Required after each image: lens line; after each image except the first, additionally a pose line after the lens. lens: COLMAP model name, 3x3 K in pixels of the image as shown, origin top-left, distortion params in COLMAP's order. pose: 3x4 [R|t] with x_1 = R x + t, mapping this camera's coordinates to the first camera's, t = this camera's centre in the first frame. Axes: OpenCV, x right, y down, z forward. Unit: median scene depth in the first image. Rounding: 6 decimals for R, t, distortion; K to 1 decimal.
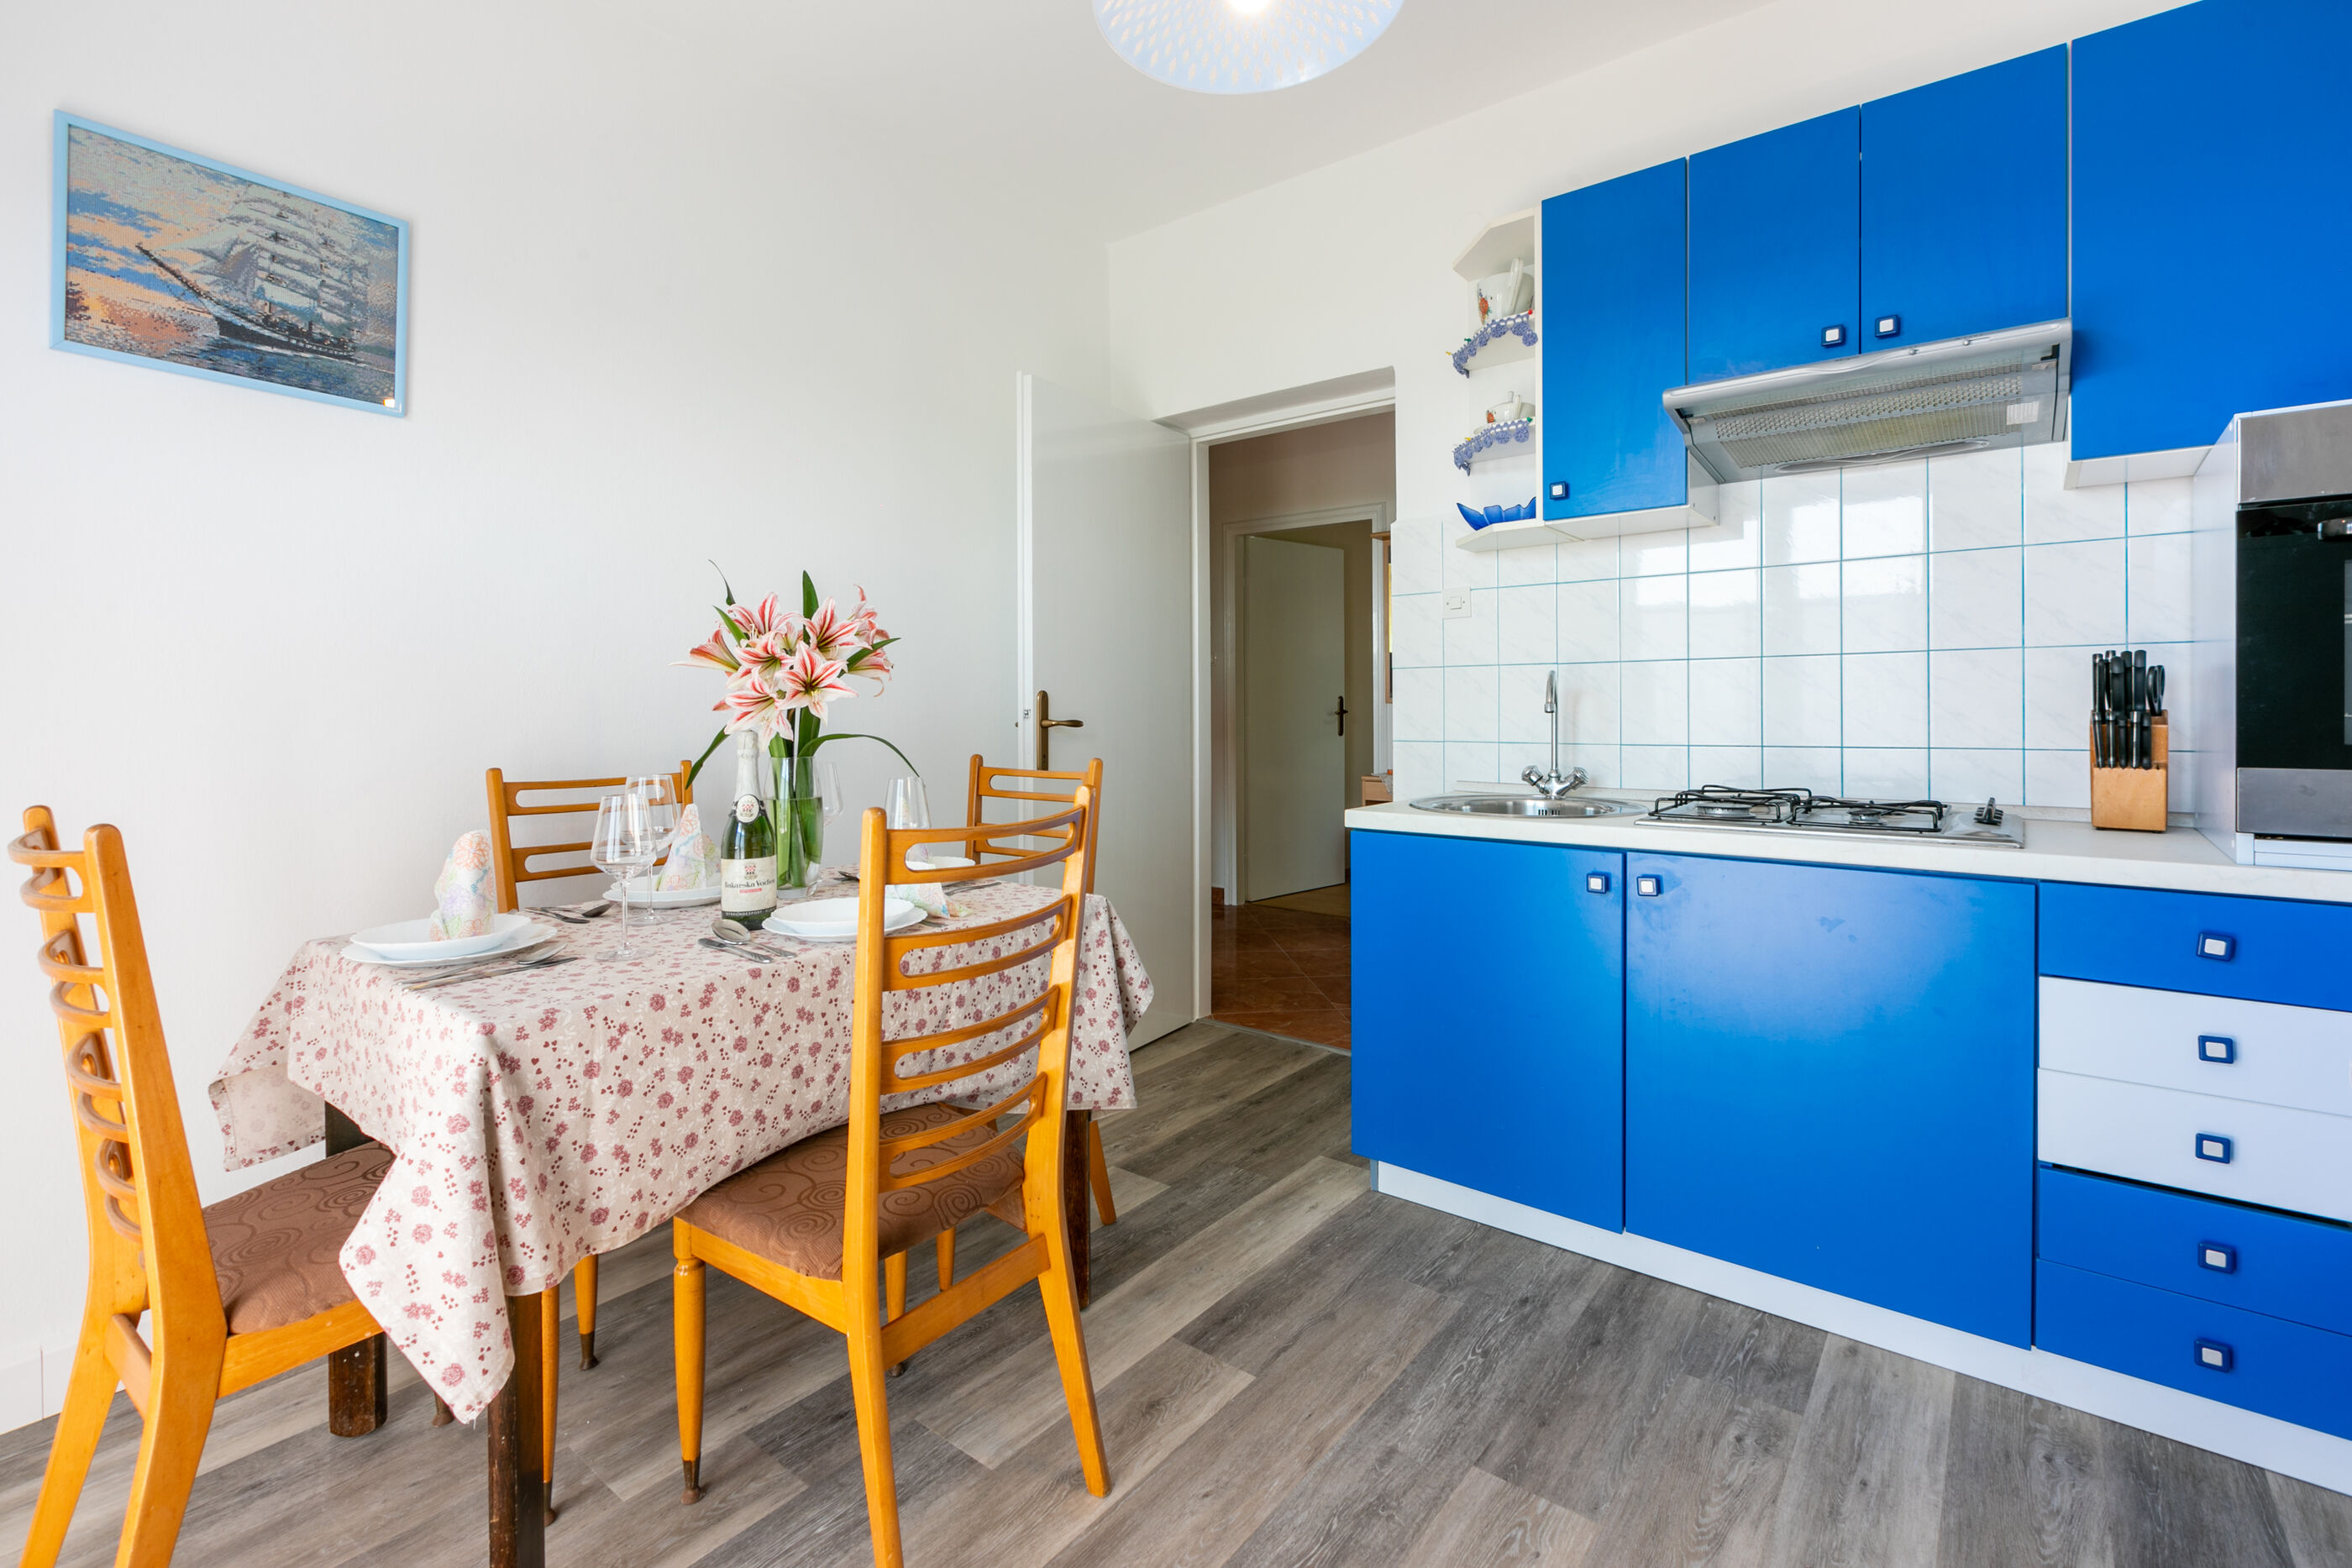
lens RADIAL K [[1075.7, 0, 1162.6], [0, 1075.7, 709.4], [0, 0, 1]] dist [0.000615, 0.000311]
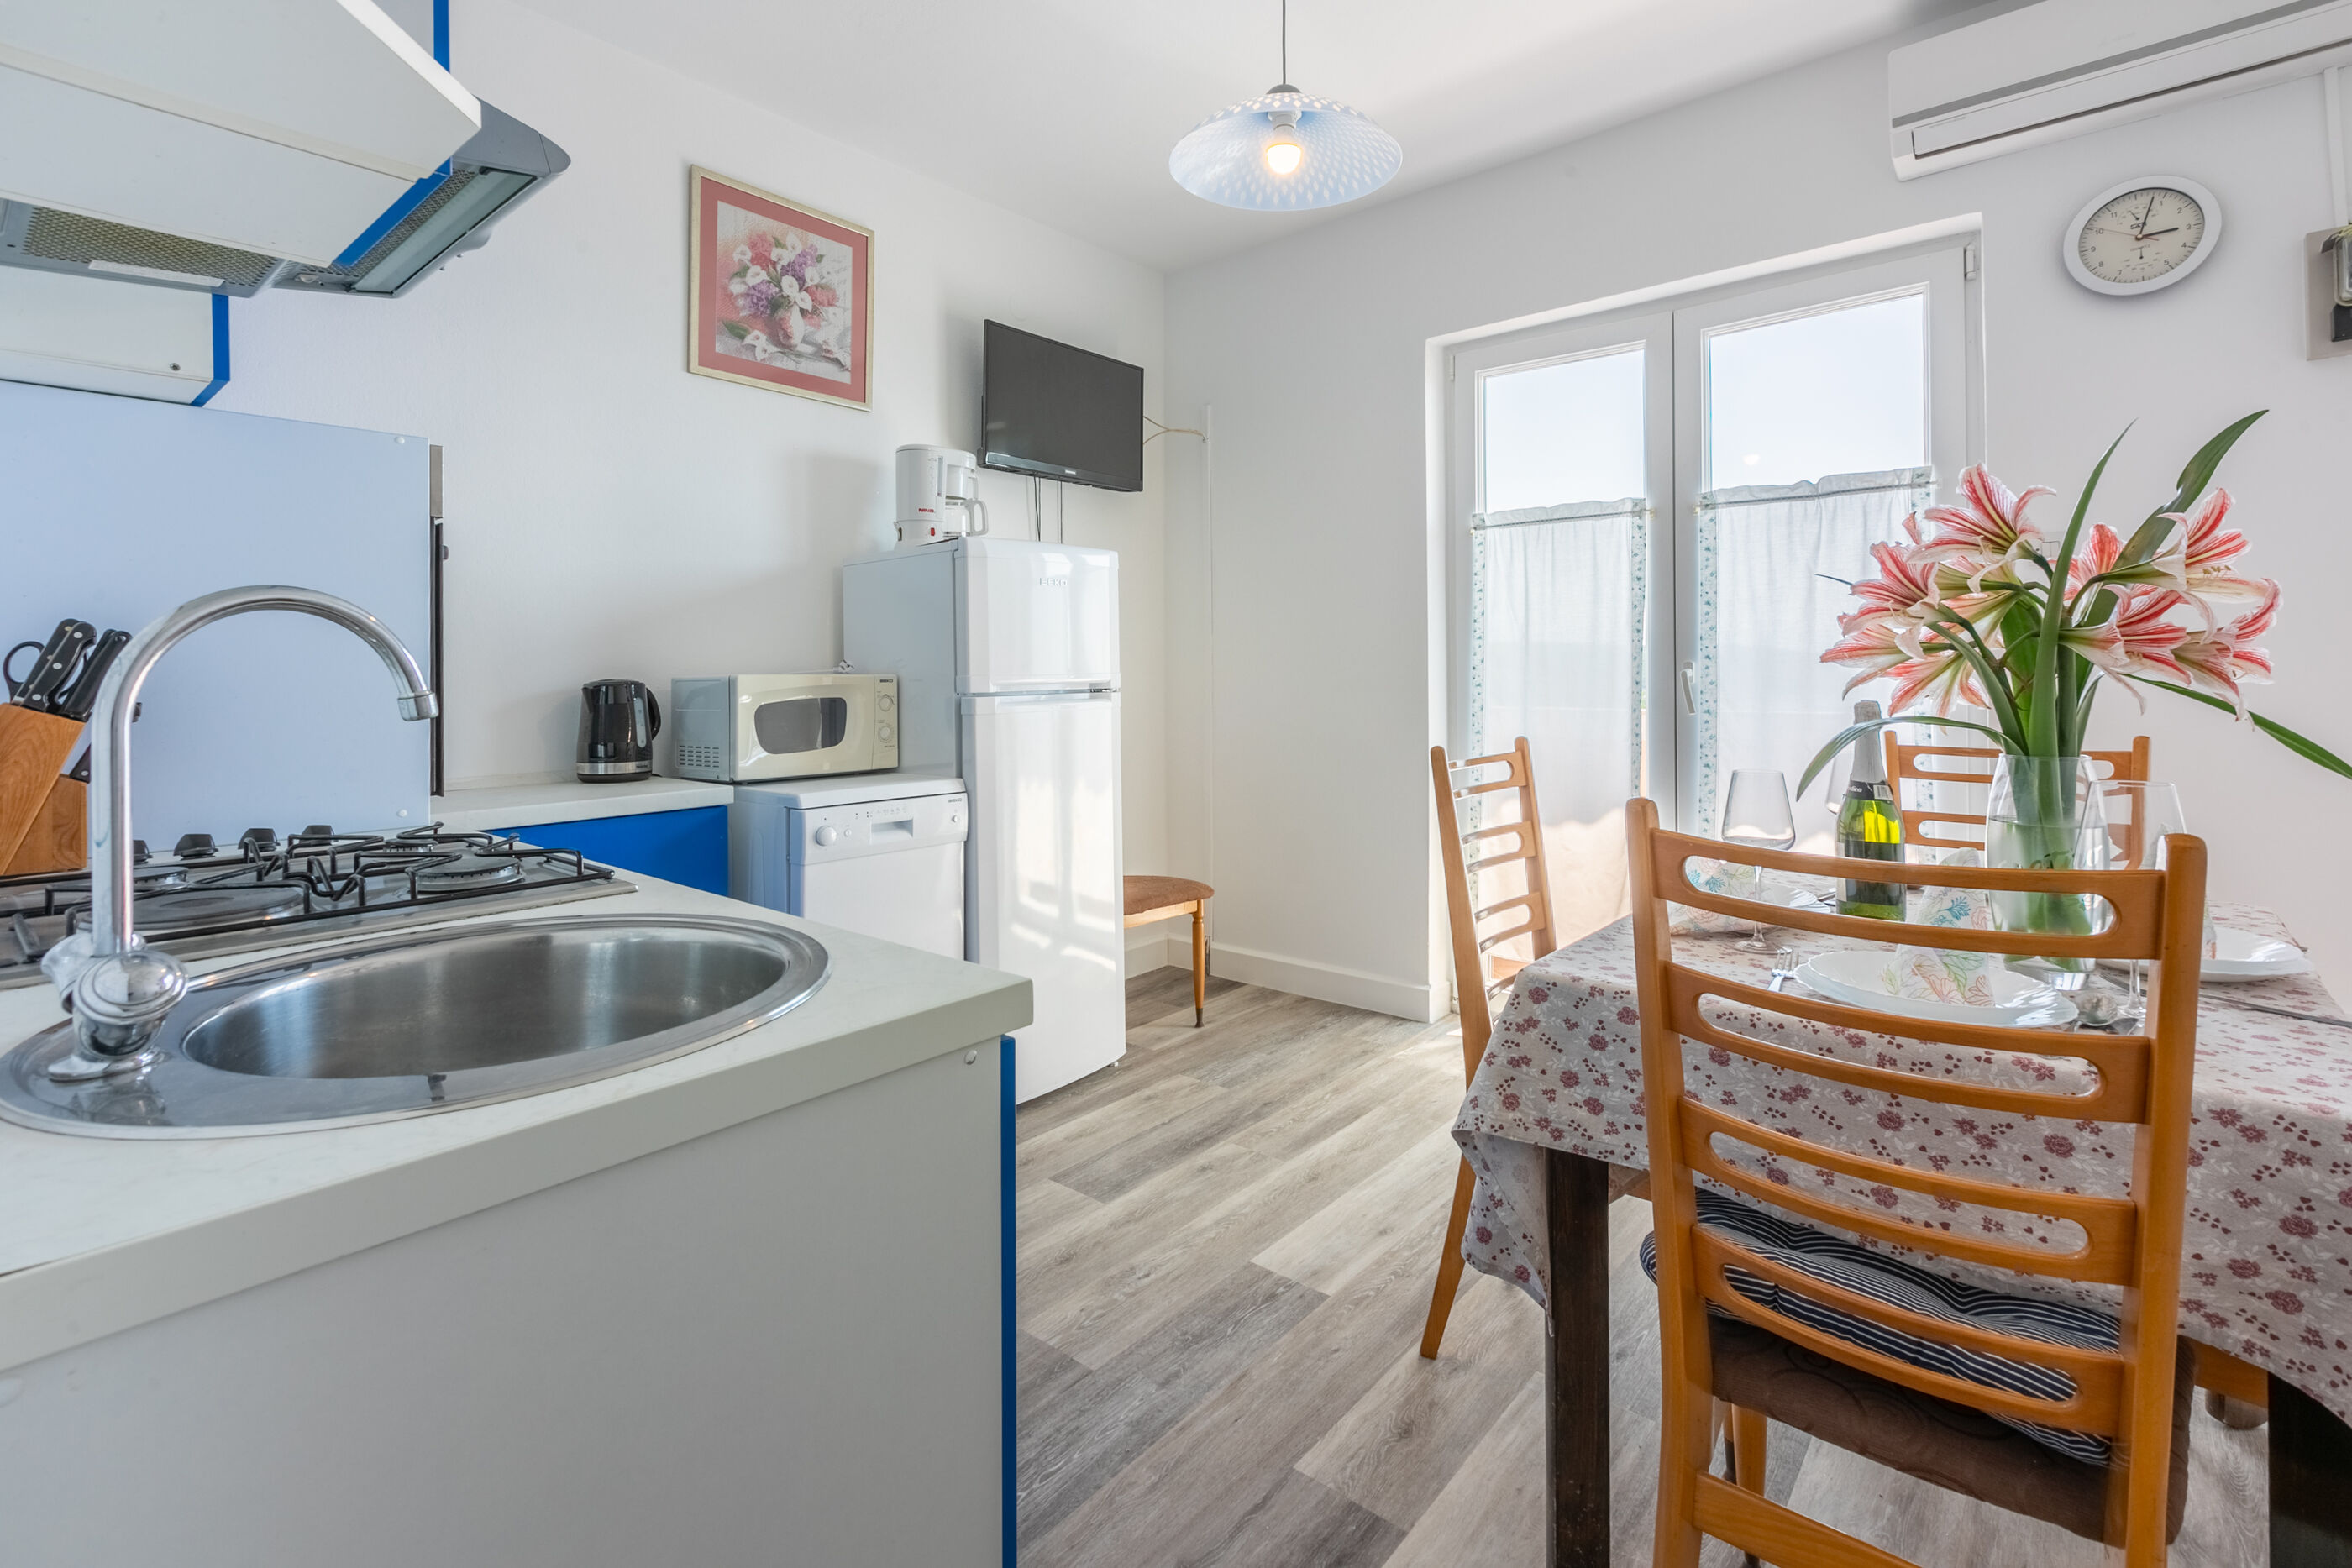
lens RADIAL K [[1044.2, 0, 1169.1], [0, 1044.2, 688.4], [0, 0, 1]] dist [-0.022108, 0.000210]
pose [[-0.999361, 0.013599, 0.033060, 0.144222], [0.013999, 0.999831, 0.011898, -0.001555], [-0.032893, 0.012354, -0.999383, 1.748285]]
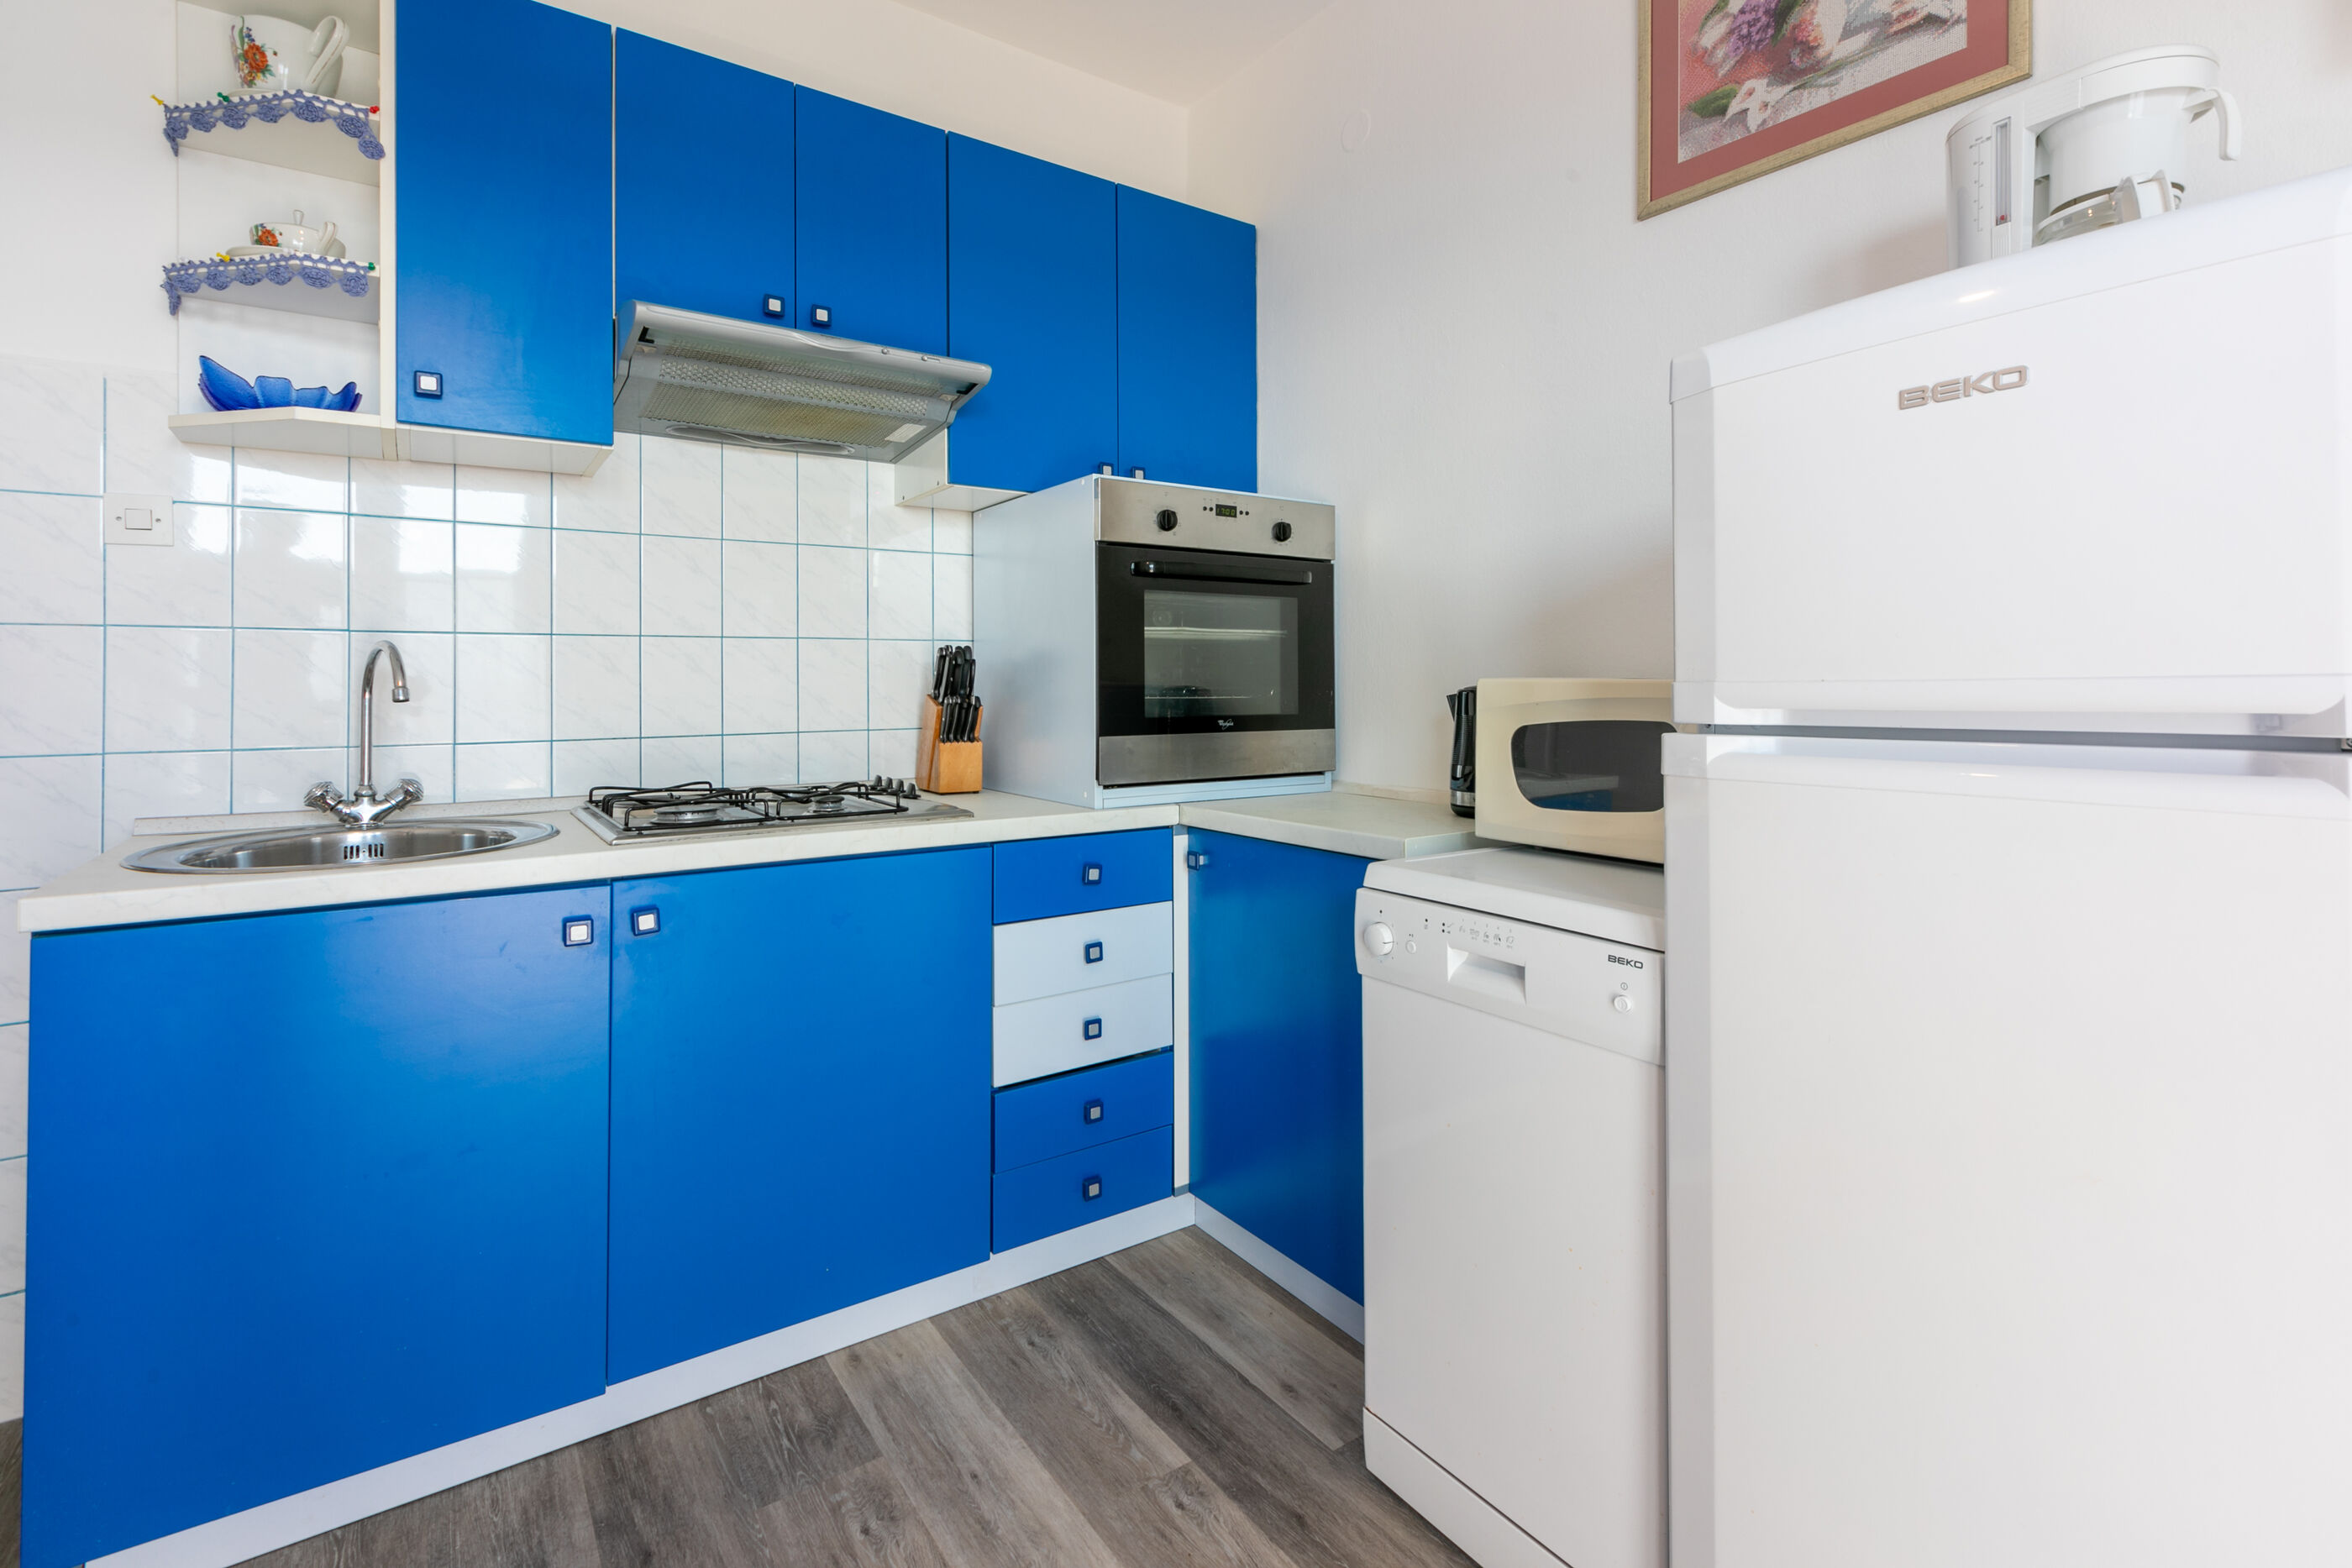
lens RADIAL K [[1071.5, 0, 1155.1], [0, 1071.5, 673.0], [0, 0, 1]] dist [0.000260, -0.000512]
pose [[0.278256, 0.015394, 0.960383, -0.215697], [0.004679, 0.999838, -0.017382, -0.001804], [-0.960495, 0.009331, 0.278139, 0.462771]]
